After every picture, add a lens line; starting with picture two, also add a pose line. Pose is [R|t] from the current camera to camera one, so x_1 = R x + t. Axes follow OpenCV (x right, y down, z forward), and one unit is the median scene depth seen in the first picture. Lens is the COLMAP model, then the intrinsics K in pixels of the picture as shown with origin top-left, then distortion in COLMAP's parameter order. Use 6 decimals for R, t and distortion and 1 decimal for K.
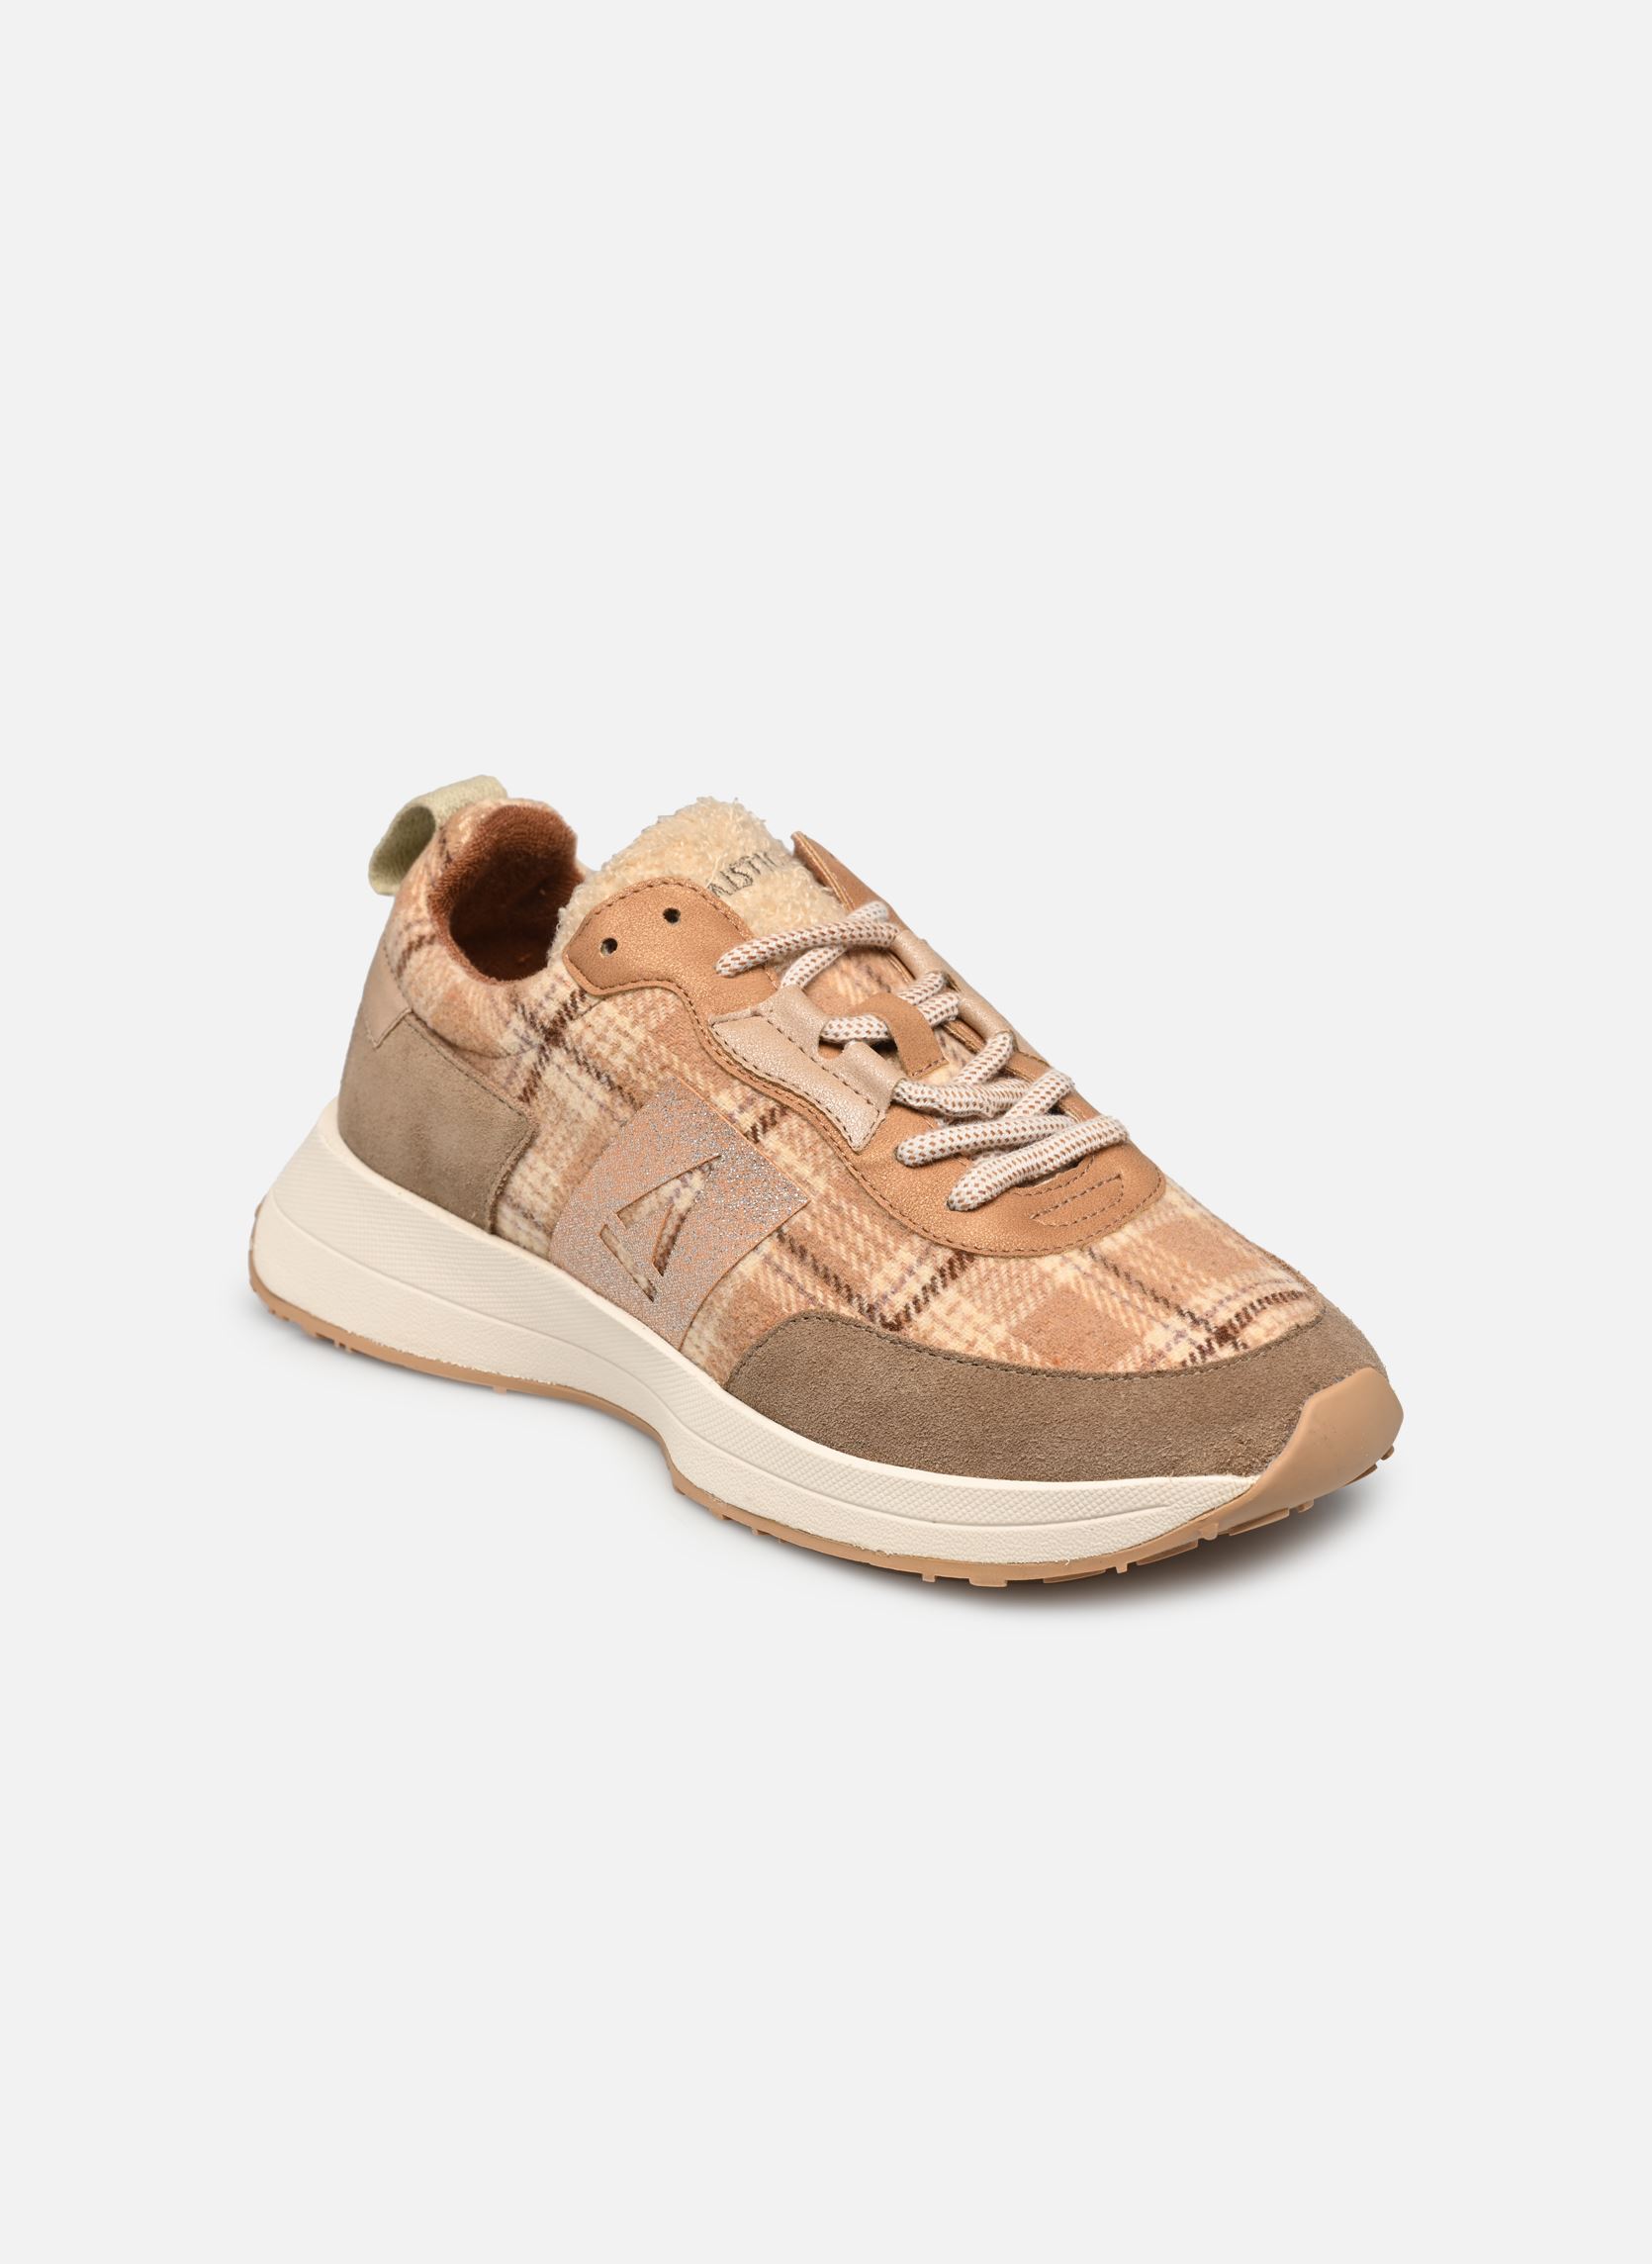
lens RADIAL K [[7054.3, 0, 829.0], [0, 7054.3, 1137.0], [0, 0, 1]] dist [0.124972, 0.000000]
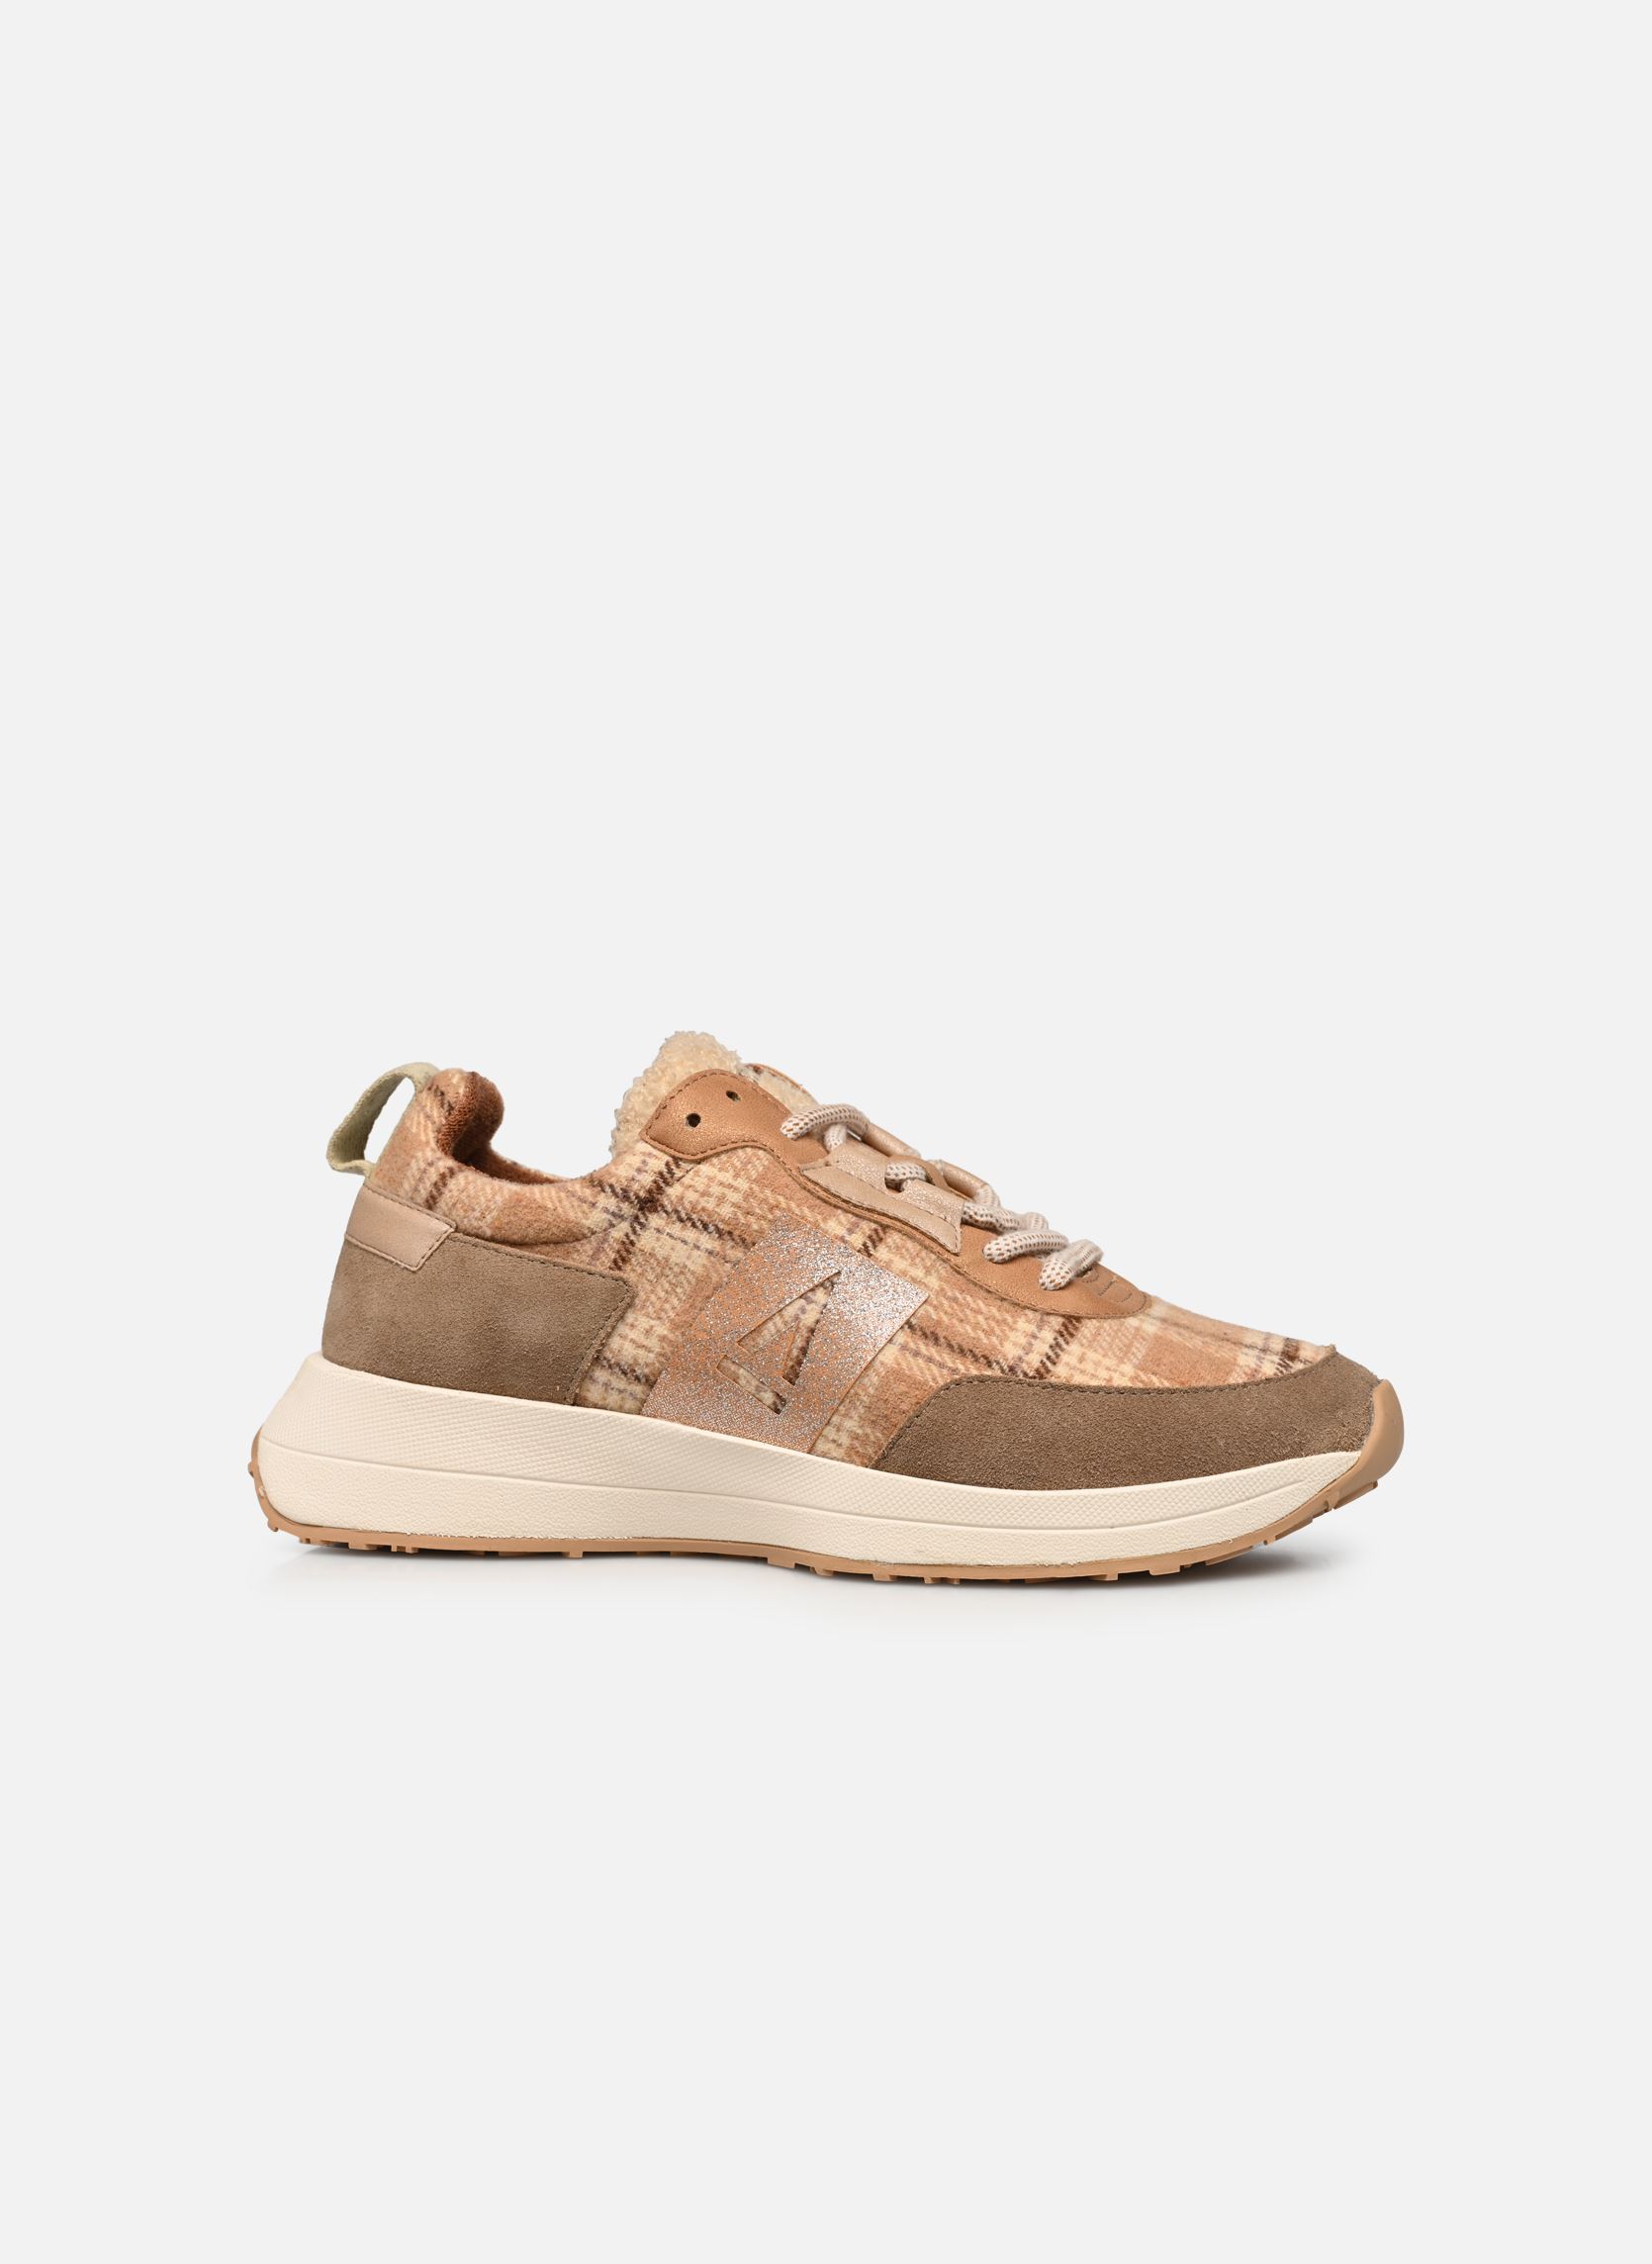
lens RADIAL K [[7054.3, 0, 823.5], [0, 7054.3, 1129.4], [0, 0, 1]] dist [0.124972, 0.000000]
pose [[0.712326, 0.062628, 0.699049, -0.832386], [0.236878, 0.916115, -0.323453, 0.357001], [-0.660667, 0.395993, 0.637737, 0.248707]]
